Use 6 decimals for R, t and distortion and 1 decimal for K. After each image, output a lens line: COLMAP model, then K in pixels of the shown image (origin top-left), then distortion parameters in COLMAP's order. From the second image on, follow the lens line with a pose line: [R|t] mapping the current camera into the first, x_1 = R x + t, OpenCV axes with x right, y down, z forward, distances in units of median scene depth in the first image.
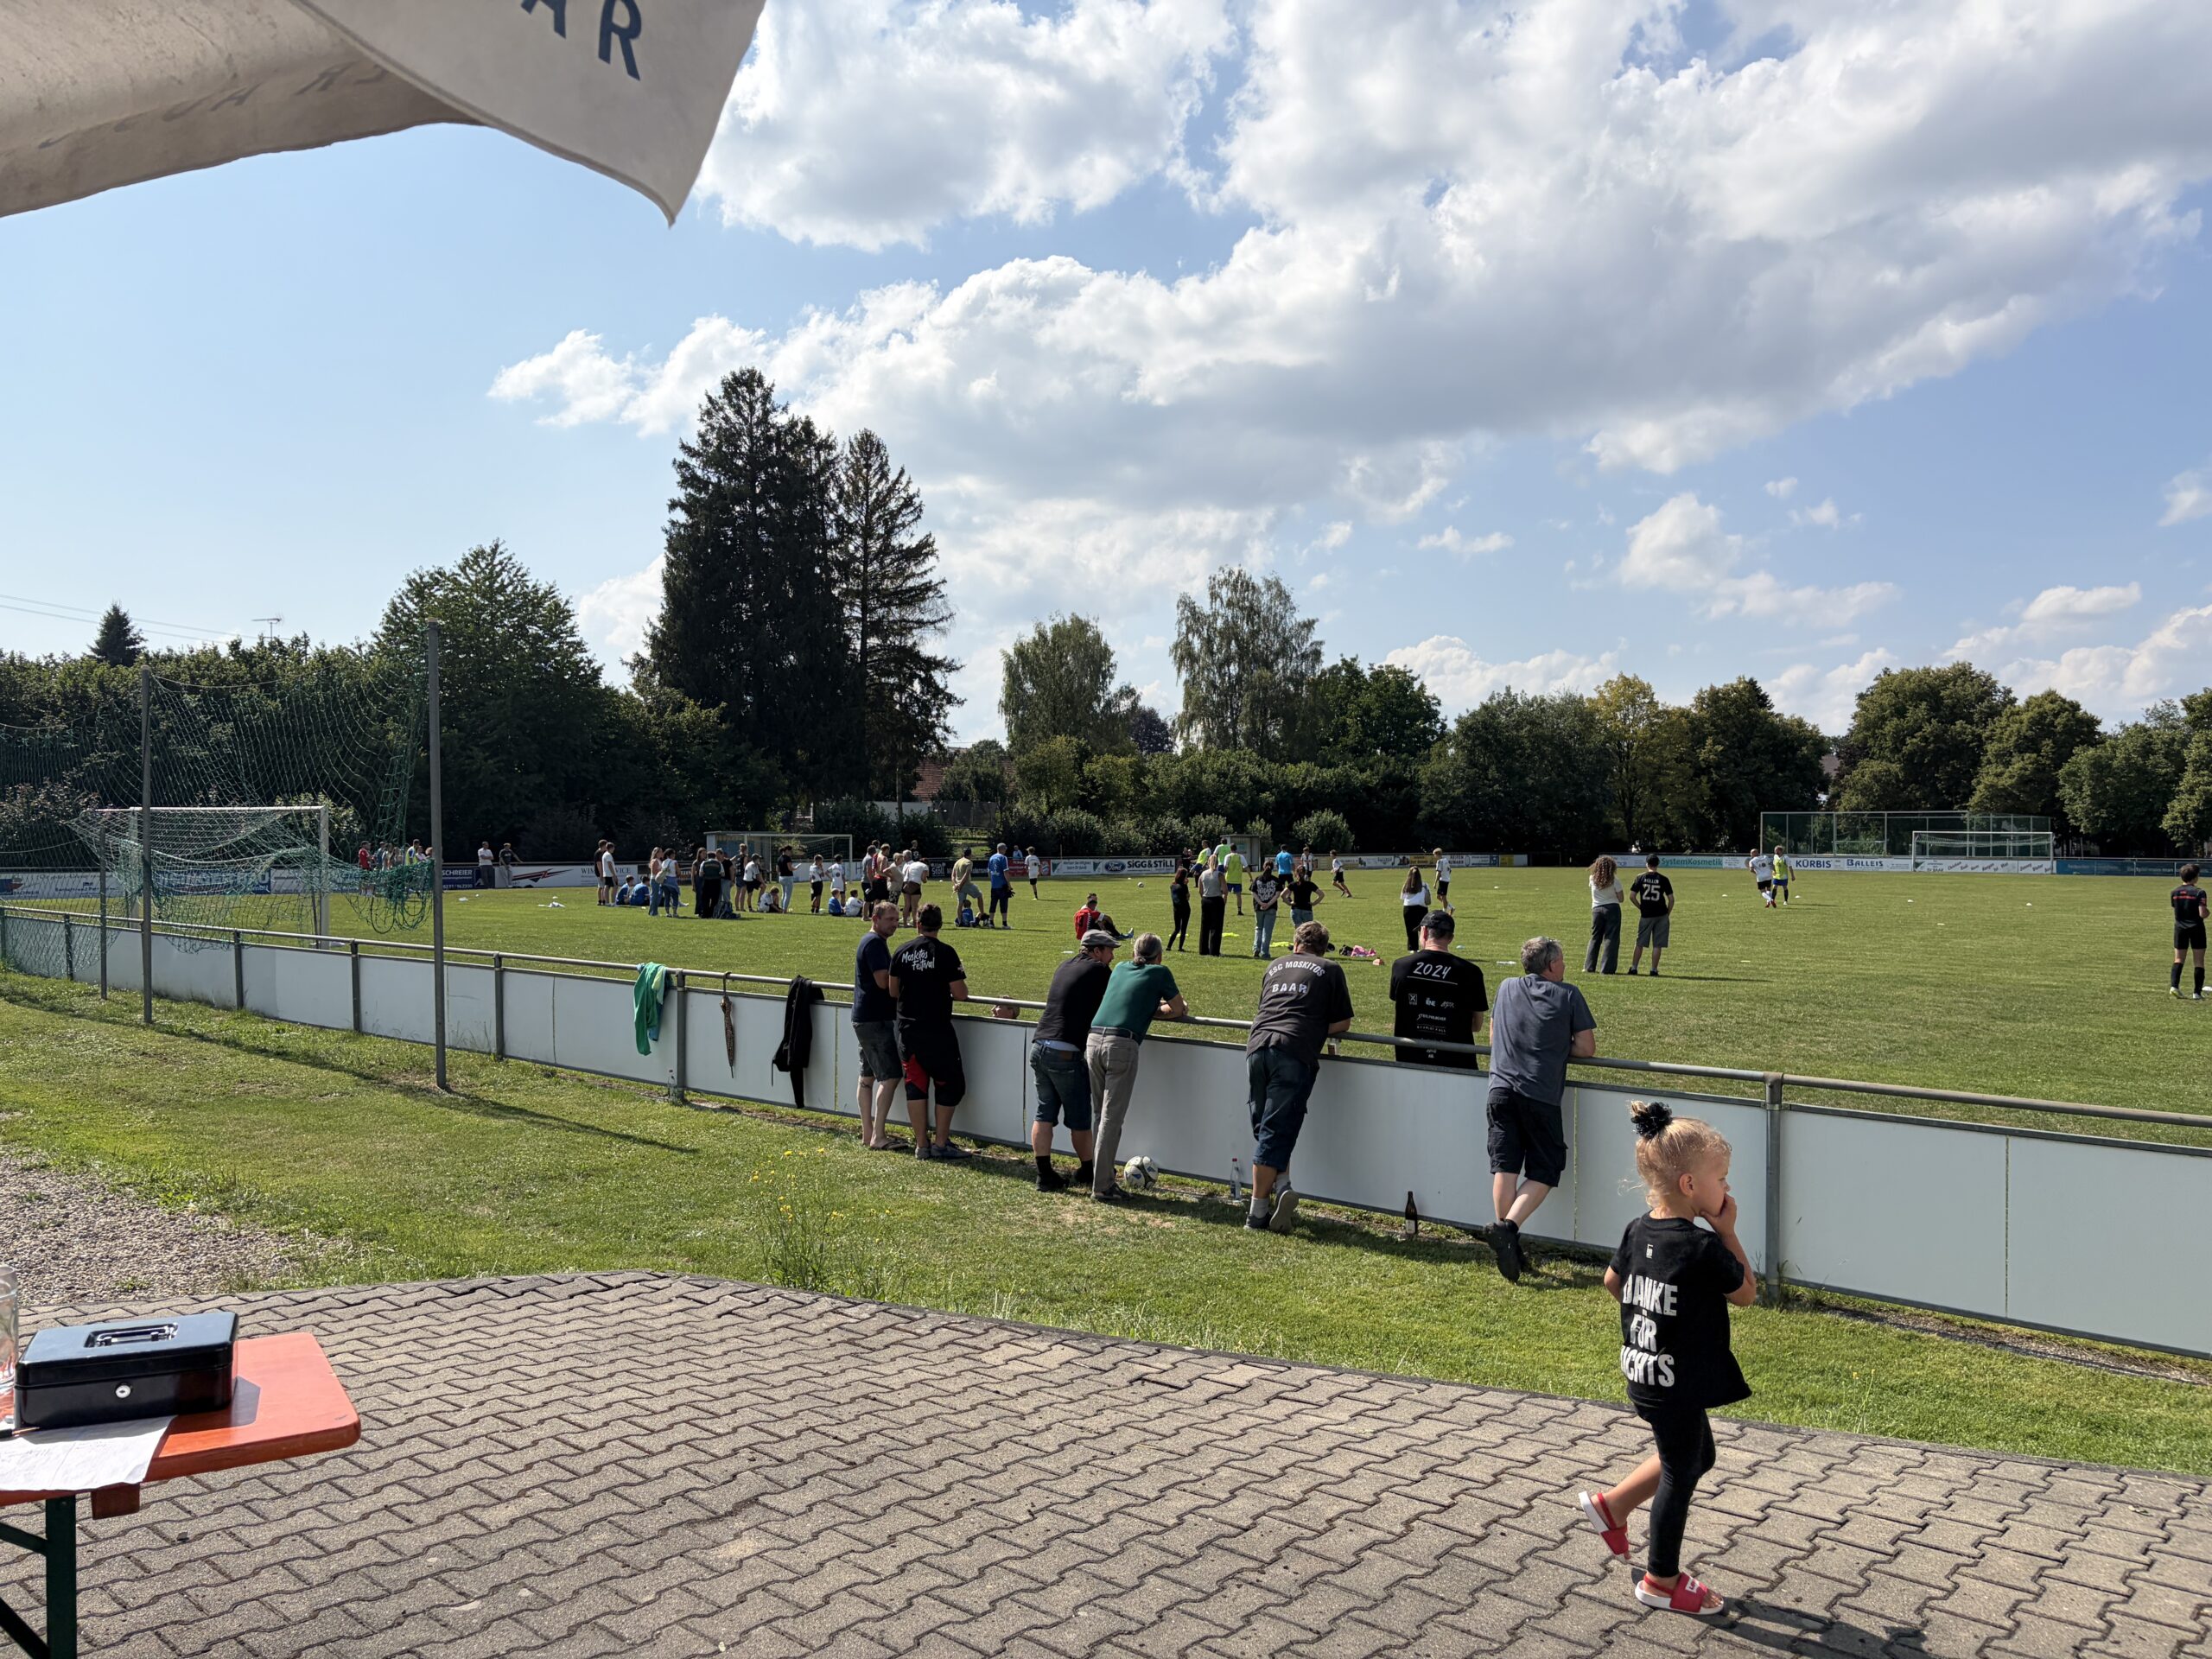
lens RADIAL K [[1676.4, 0, 1094.6], [0, 1676.4, 830.9], [0, 0, 1]] dist [0.039336, -0.032717]
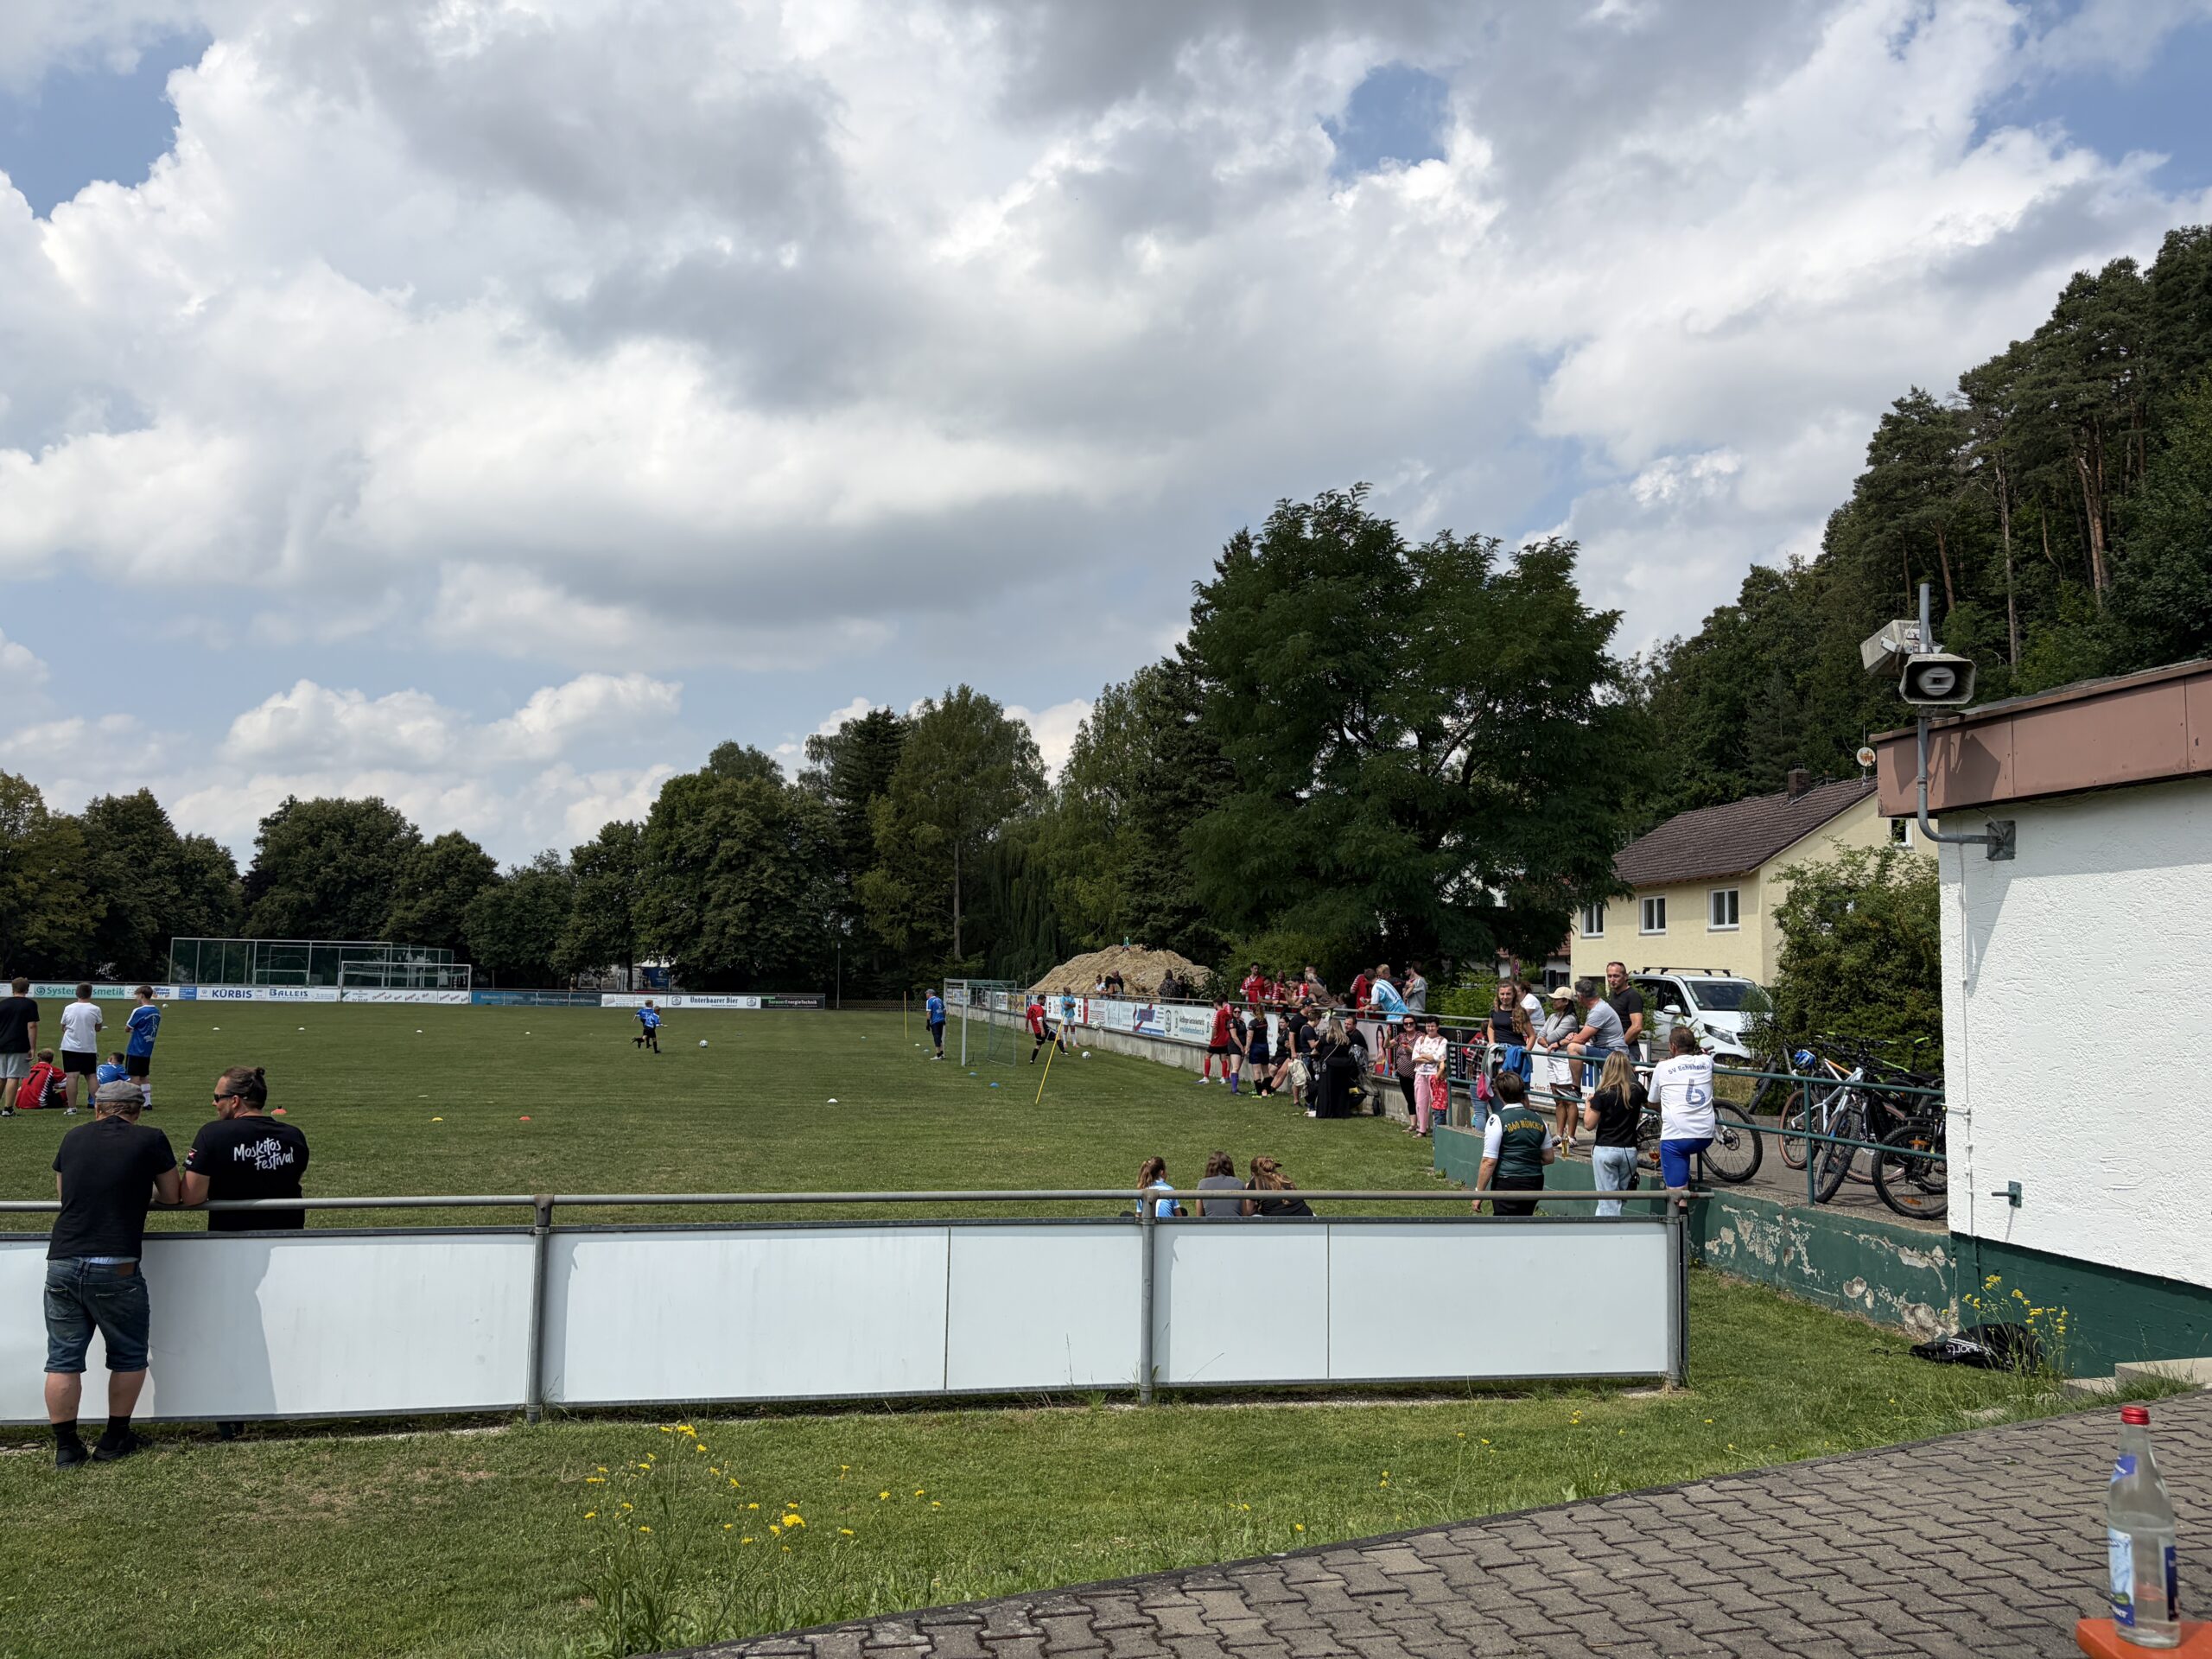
lens RADIAL K [[1676.4, 0, 1111.6], [0, 1676.4, 851.6], [0, 0, 1]] dist [0.039336, -0.032717]
pose [[0.604744, 0.070165, 0.793323, -0.422171], [-0.019106, 0.997103, -0.073624, 0.004175], [-0.796191, 0.029366, 0.604333, 0.306782]]
